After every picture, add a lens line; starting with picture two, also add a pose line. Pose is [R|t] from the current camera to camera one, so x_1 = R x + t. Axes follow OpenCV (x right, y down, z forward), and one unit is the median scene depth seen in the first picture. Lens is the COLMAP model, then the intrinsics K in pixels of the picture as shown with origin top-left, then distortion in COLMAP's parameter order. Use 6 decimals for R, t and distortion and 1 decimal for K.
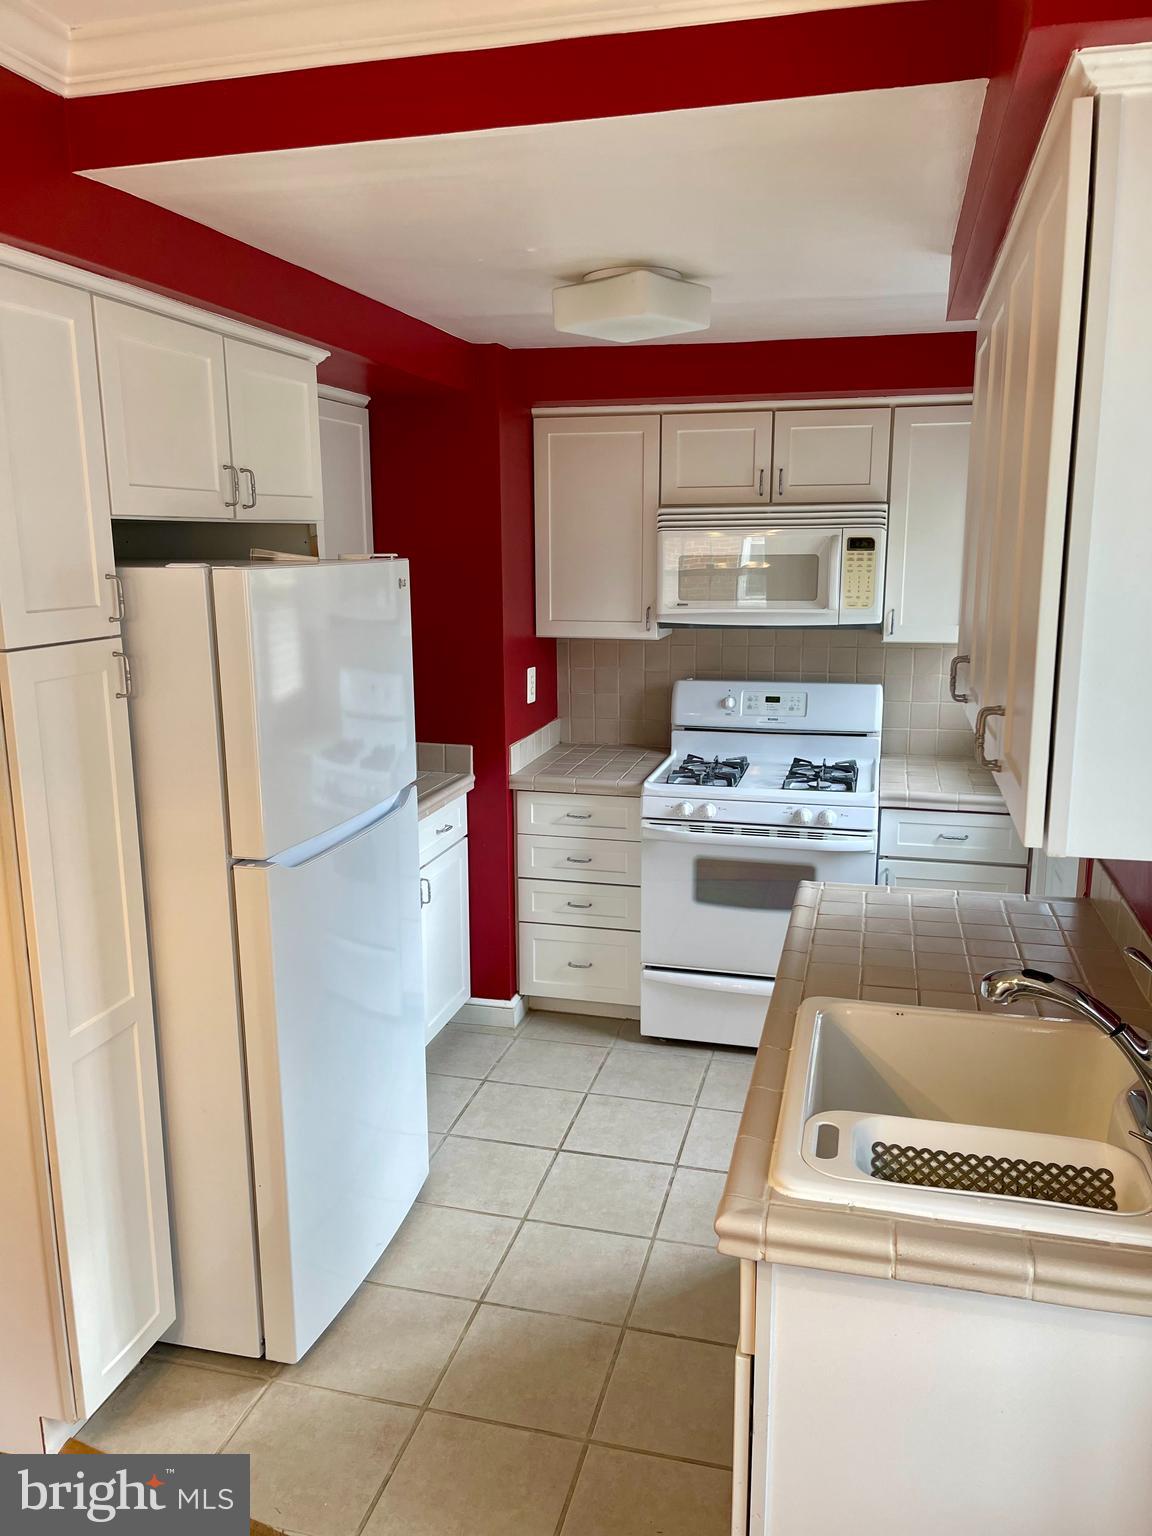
lens RADIAL K [[1144.3, 0, 569.6], [0, 1144.3, 795.9], [0, 0, 1]] dist [0.063385, -0.114820]
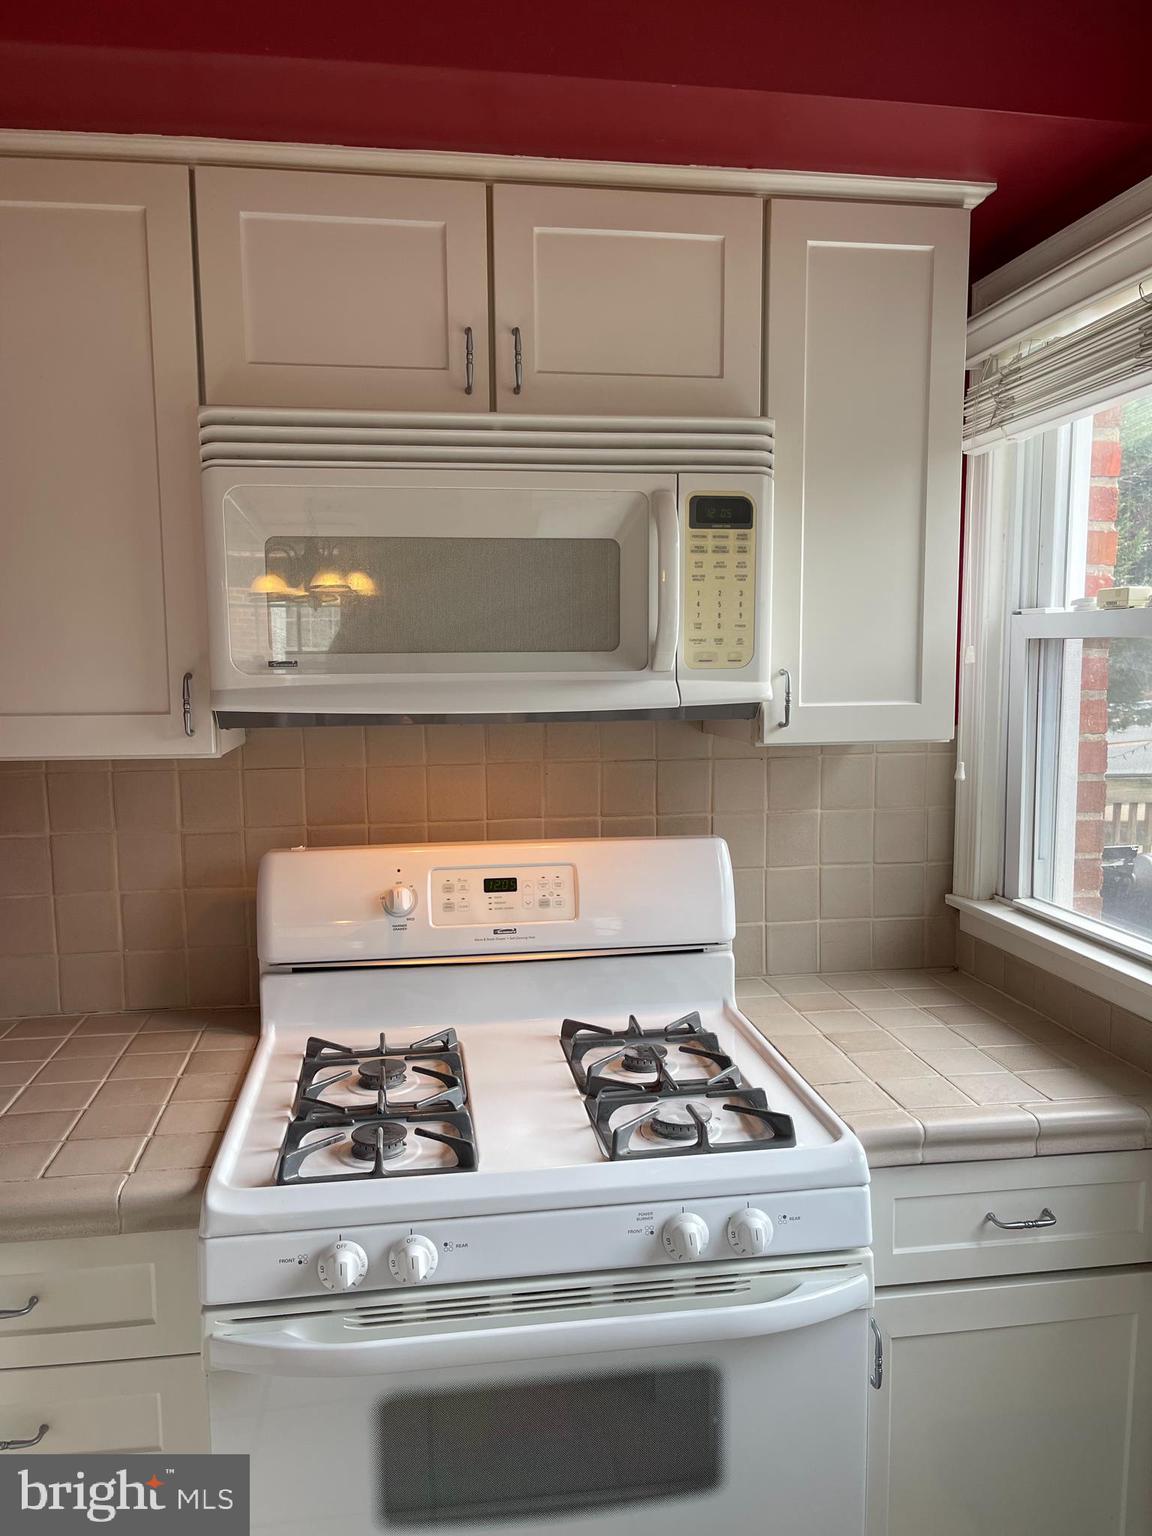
lens RADIAL K [[1162.6, 0, 582.3], [0, 1162.6, 778.7], [0, 0, 1]] dist [0.065179, -0.081013]
pose [[0.917452, -0.044117, 0.395393, 0.036344], [0.088928, 0.991427, -0.095725, -0.086404], [-0.387780, 0.122985, 0.913510, 0.634592]]
